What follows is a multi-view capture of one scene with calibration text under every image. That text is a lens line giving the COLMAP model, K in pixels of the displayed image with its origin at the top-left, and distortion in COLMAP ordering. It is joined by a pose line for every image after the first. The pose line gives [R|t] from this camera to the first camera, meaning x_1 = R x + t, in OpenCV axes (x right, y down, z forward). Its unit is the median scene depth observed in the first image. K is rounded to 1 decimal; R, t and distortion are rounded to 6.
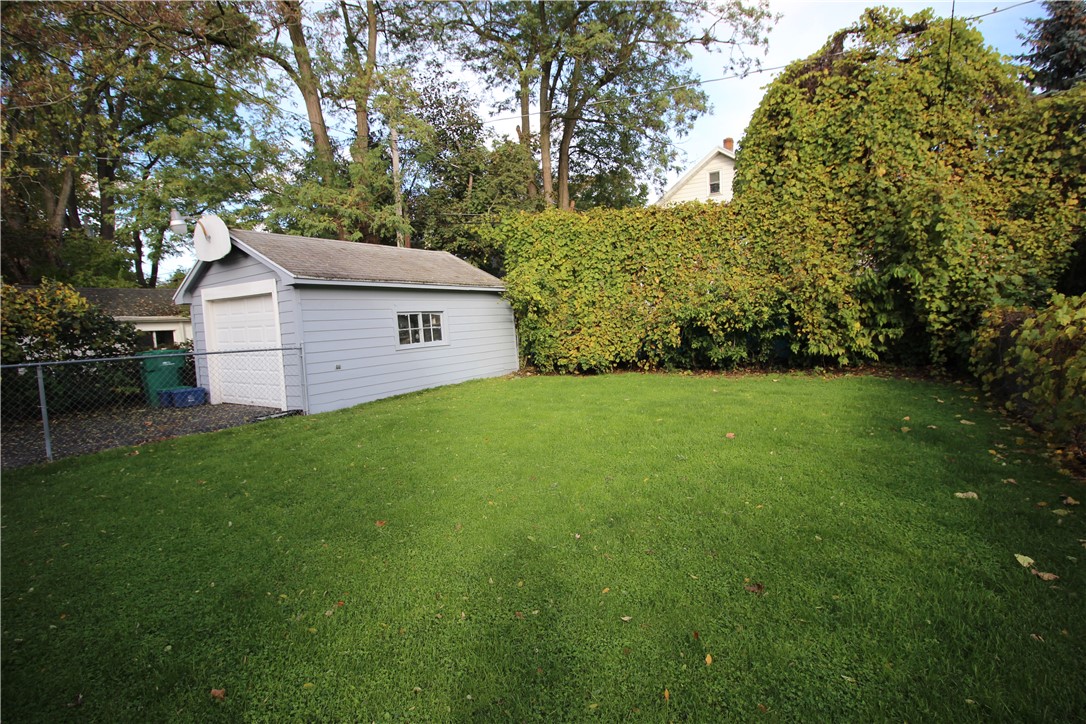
lens RADIAL K [[494.0, 0, 543.0], [0, 494.0, 369.6], [0, 0, 1]] dist [-0.014439, -0.001323]
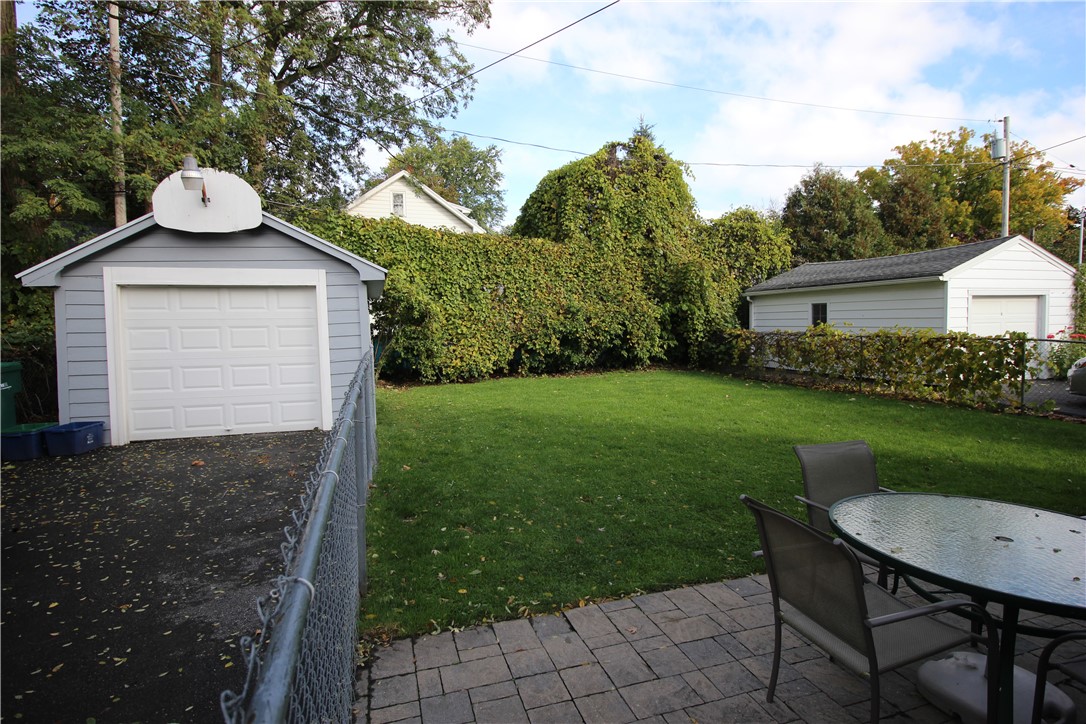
lens RADIAL K [[557.0, 0, 539.1], [0, 557.0, 363.3], [0, 0, 1]] dist [-0.020359, -0.005752]
pose [[0.668218, -0.015101, 0.743812, -0.852754], [0.062275, 0.997420, -0.035697, 0.026247], [-0.741355, 0.070174, 0.667435, 0.089833]]
